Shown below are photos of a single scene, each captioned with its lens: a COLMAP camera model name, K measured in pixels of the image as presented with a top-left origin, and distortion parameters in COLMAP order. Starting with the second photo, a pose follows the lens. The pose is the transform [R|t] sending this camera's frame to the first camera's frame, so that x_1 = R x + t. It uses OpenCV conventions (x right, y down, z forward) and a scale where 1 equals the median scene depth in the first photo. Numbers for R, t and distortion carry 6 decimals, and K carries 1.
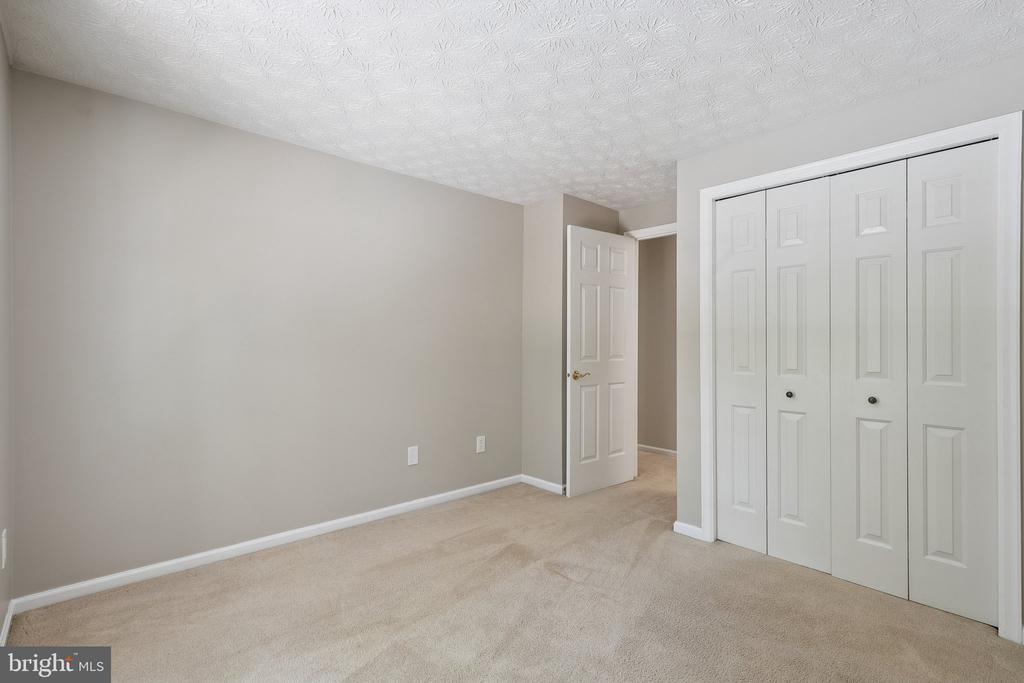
lens RADIAL K [[476.5, 0, 512.9], [0, 476.5, 337.7], [0, 0, 1]] dist [0.001613, 0.000321]
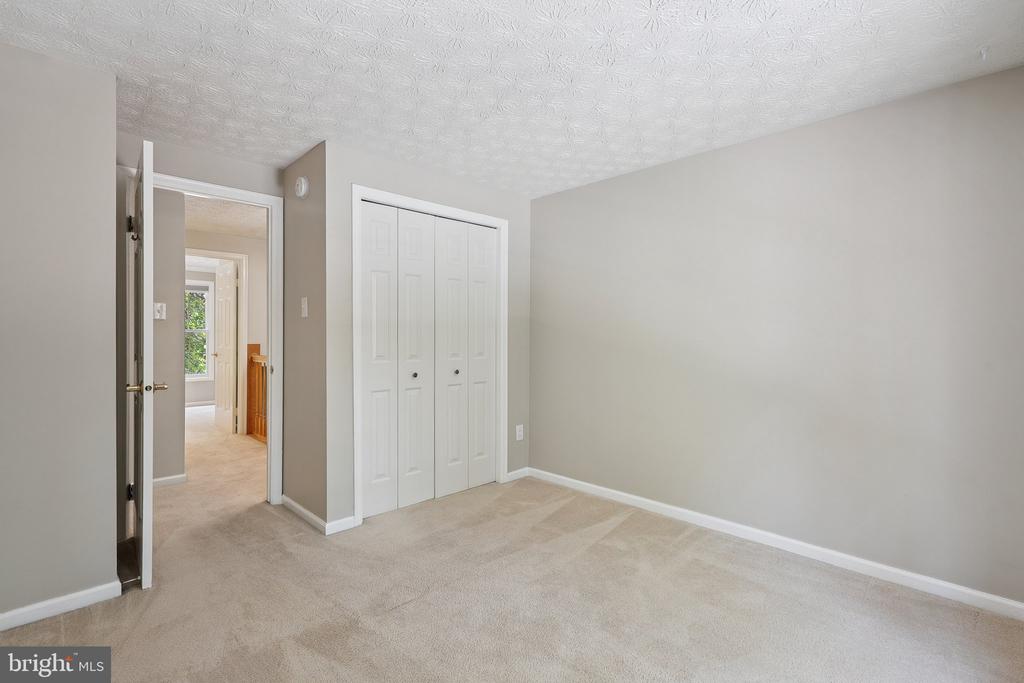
lens RADIAL K [[476.5, 0, 512.9], [0, 476.5, 337.7], [0, 0, 1]] dist [0.001613, 0.000321]
pose [[-0.035934, -0.008725, 0.999316, -0.669995], [-0.011922, 0.999894, 0.008301, 0.004142], [-0.999283, -0.011616, -0.036034, 0.732480]]
